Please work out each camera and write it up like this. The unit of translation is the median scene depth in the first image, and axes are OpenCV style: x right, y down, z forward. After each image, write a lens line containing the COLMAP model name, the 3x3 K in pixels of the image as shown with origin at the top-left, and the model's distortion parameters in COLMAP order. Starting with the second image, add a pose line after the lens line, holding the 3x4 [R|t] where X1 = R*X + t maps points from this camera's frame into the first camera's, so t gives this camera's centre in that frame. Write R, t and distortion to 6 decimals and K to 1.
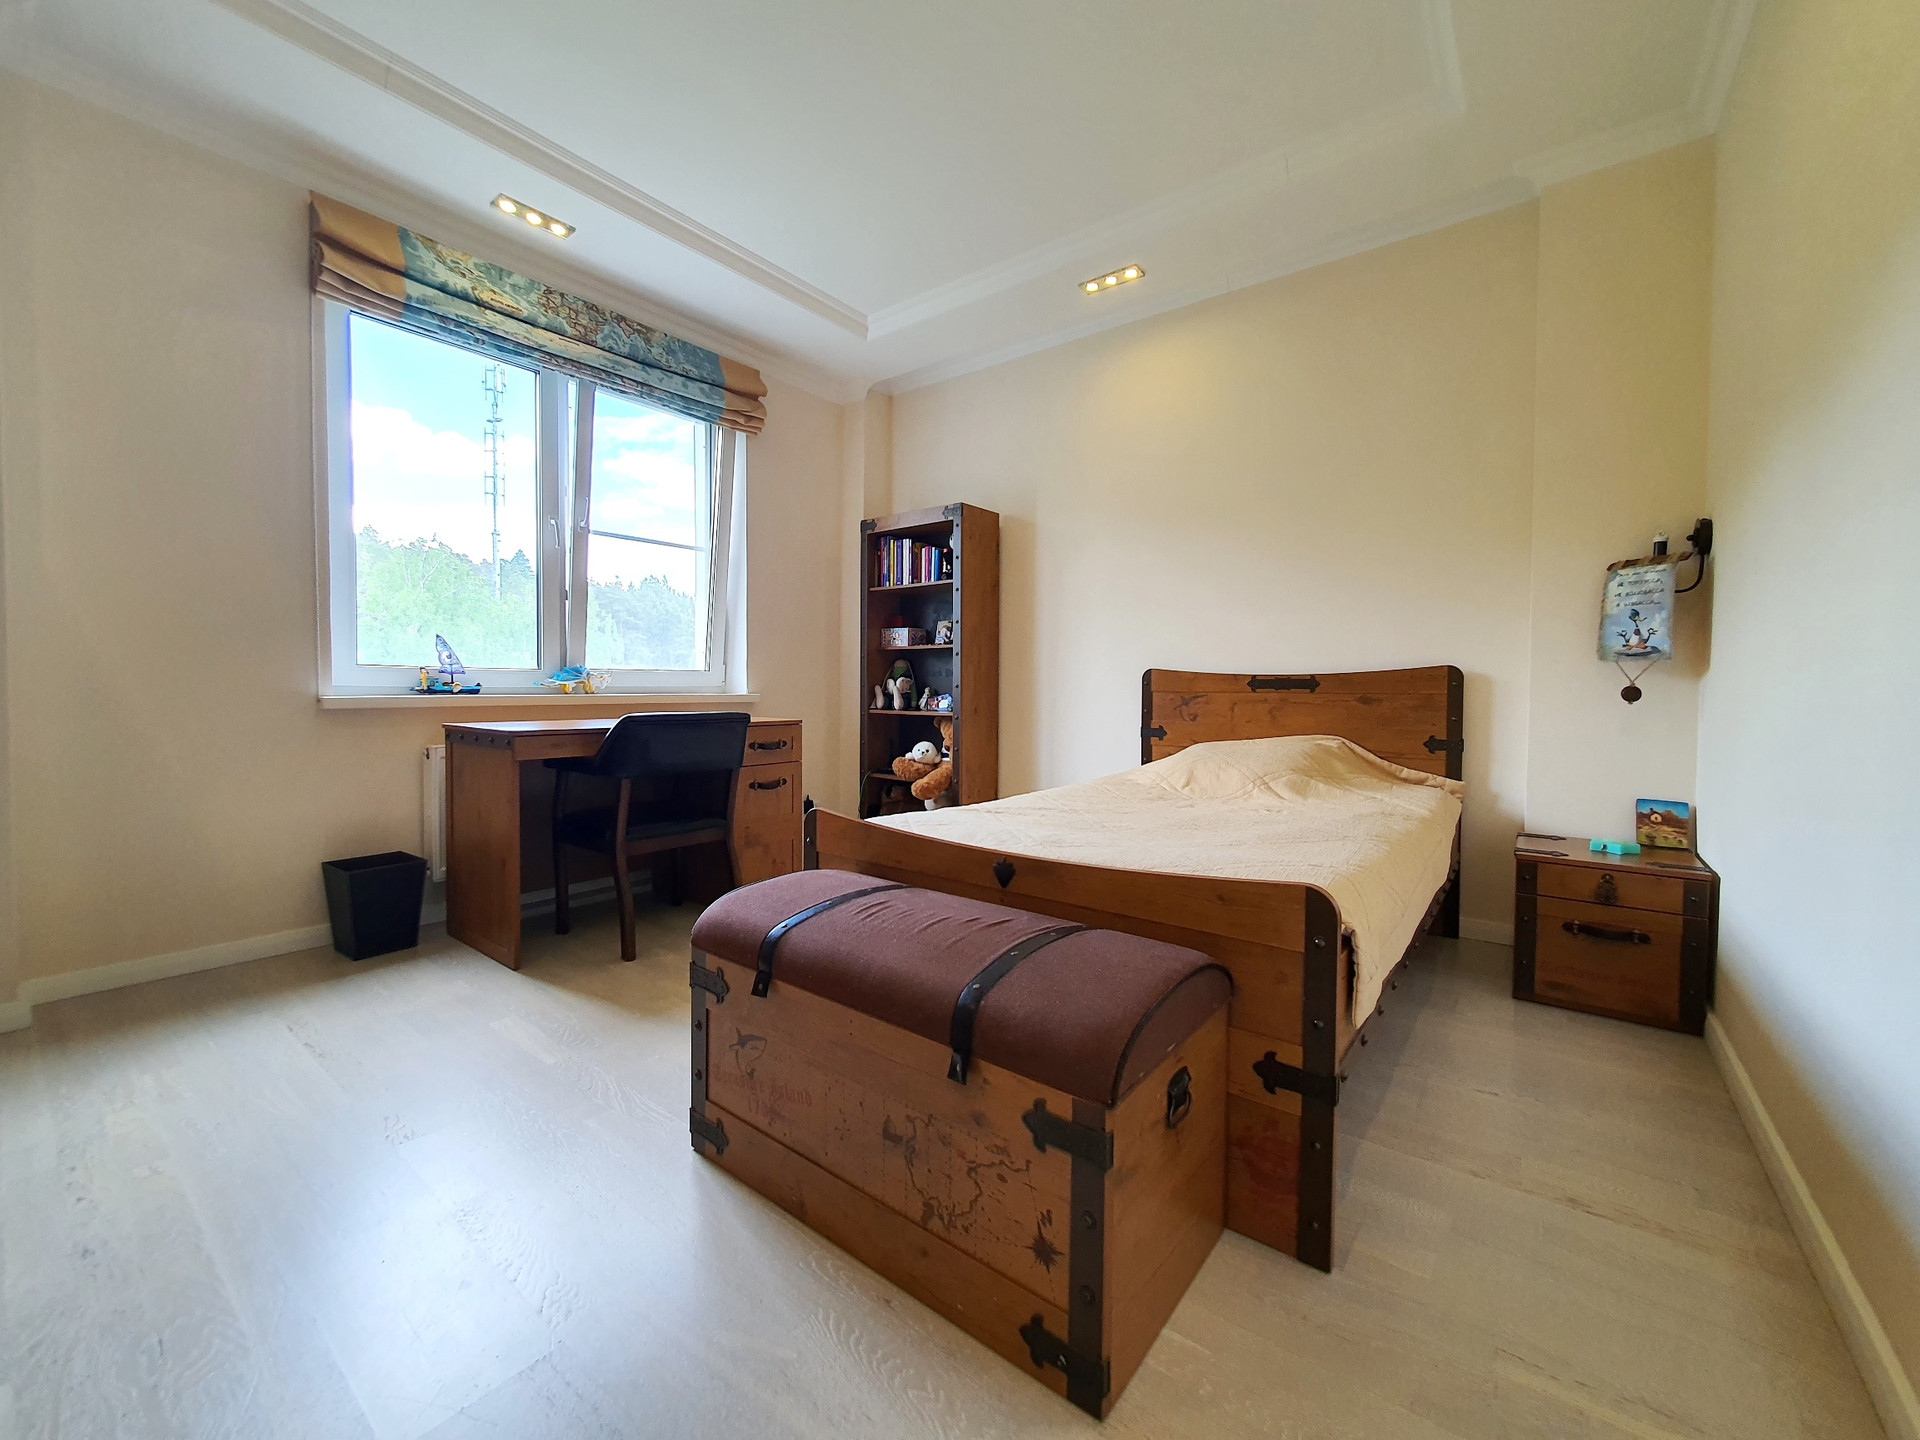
lens RADIAL K [[765.7, 0, 959.3], [0, 765.7, 705.8], [0, 0, 1]] dist [-0.003198, -0.000325]
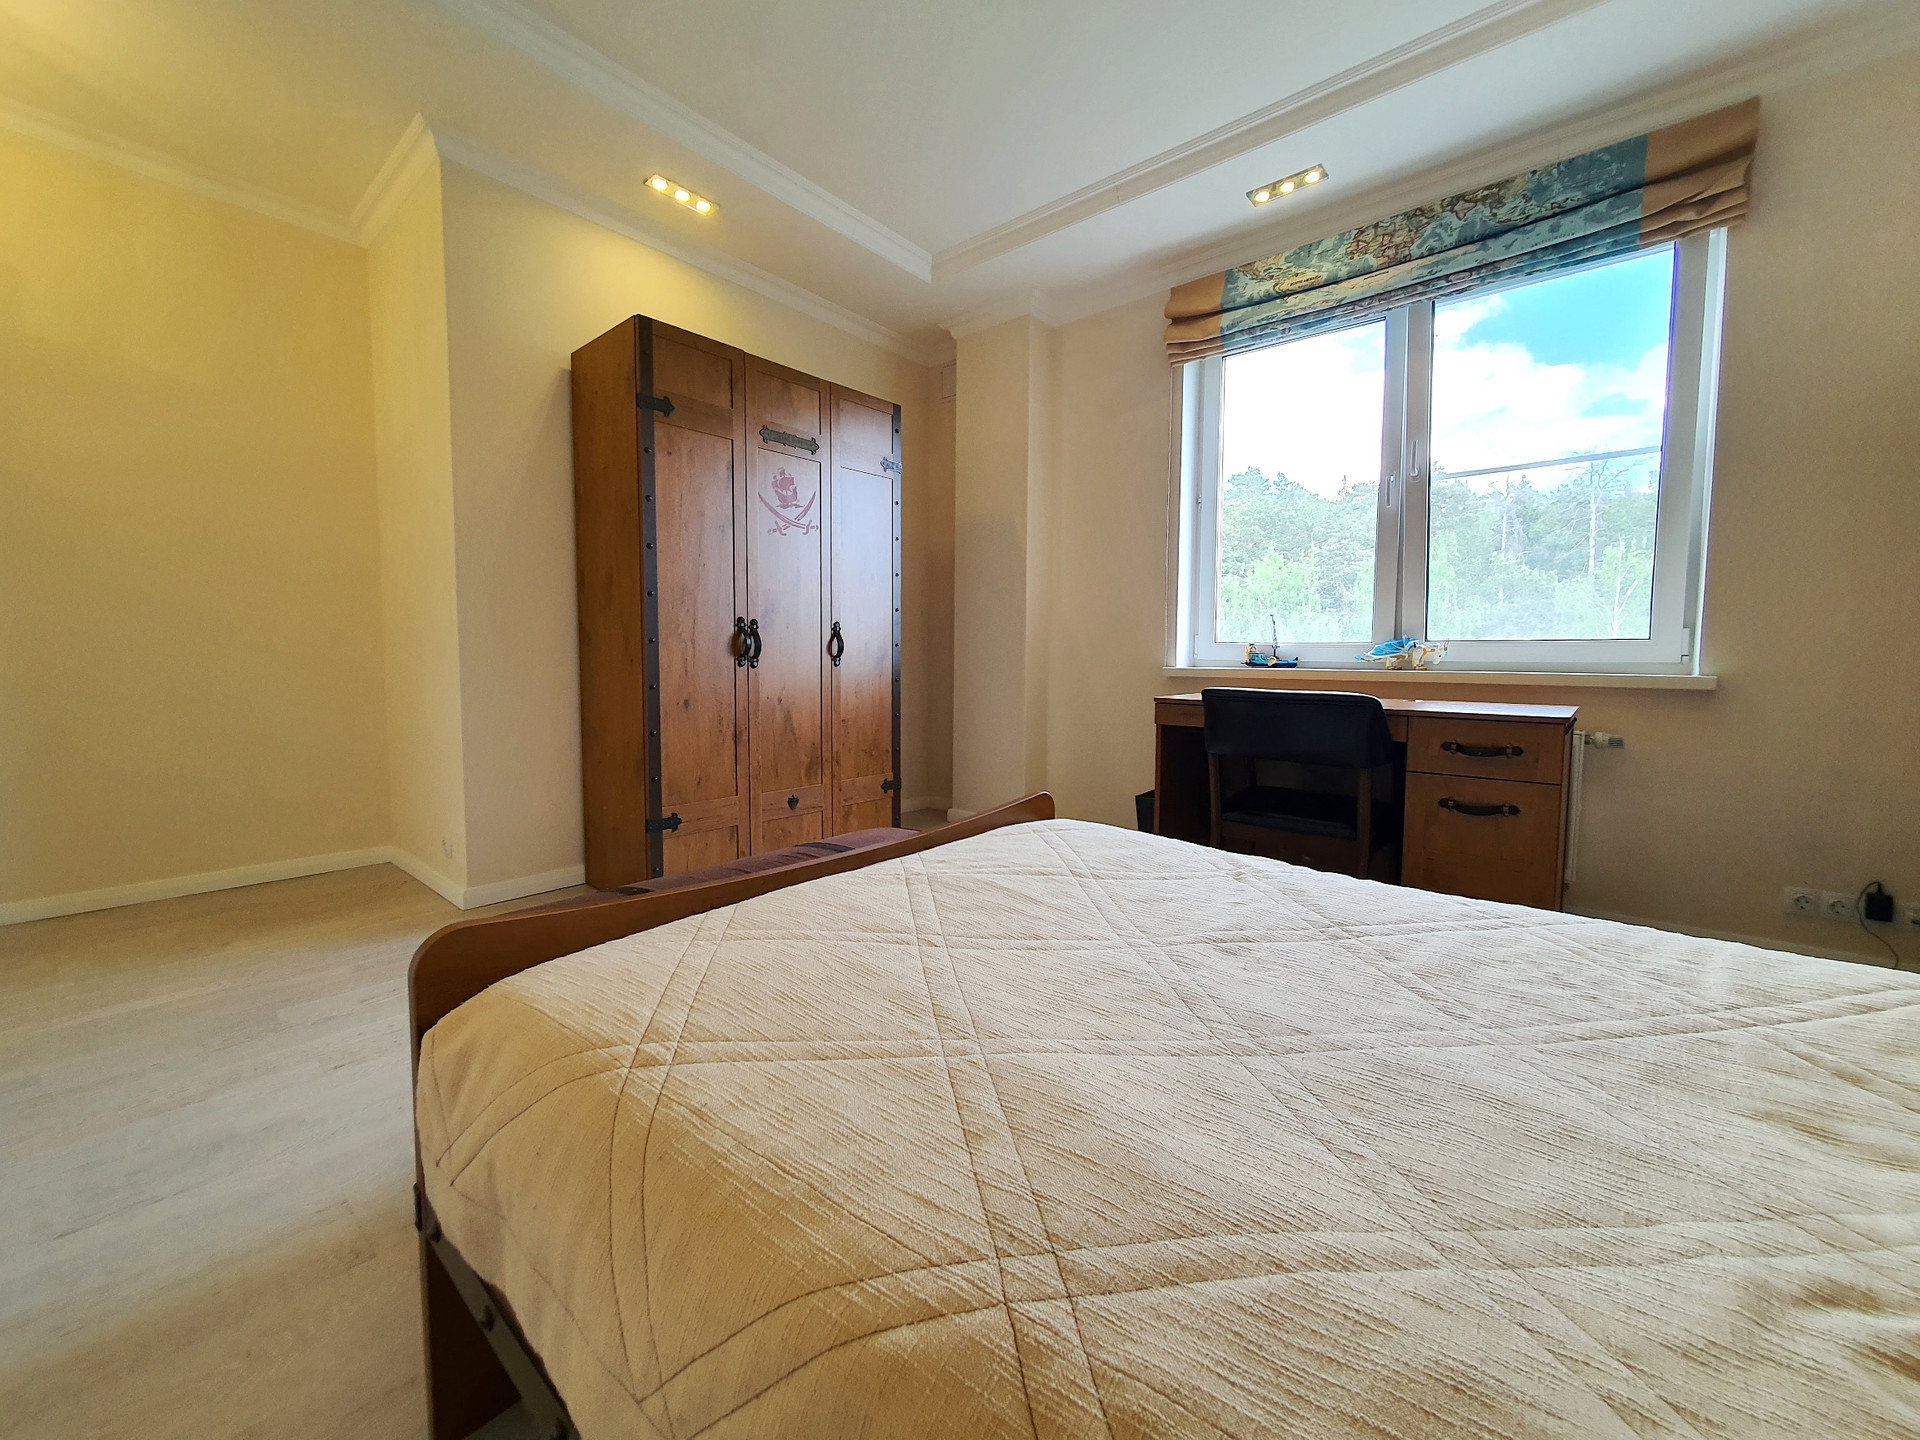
lens RADIAL K [[765.7, 0, 959.3], [0, 765.7, 705.8], [0, 0, 1]] dist [-0.003198, -0.000325]
pose [[-0.058068, 0.061344, -0.996426, 0.445436], [-0.033100, 0.997443, 0.063335, -0.014151], [0.997764, 0.036660, -0.055889, 0.588797]]
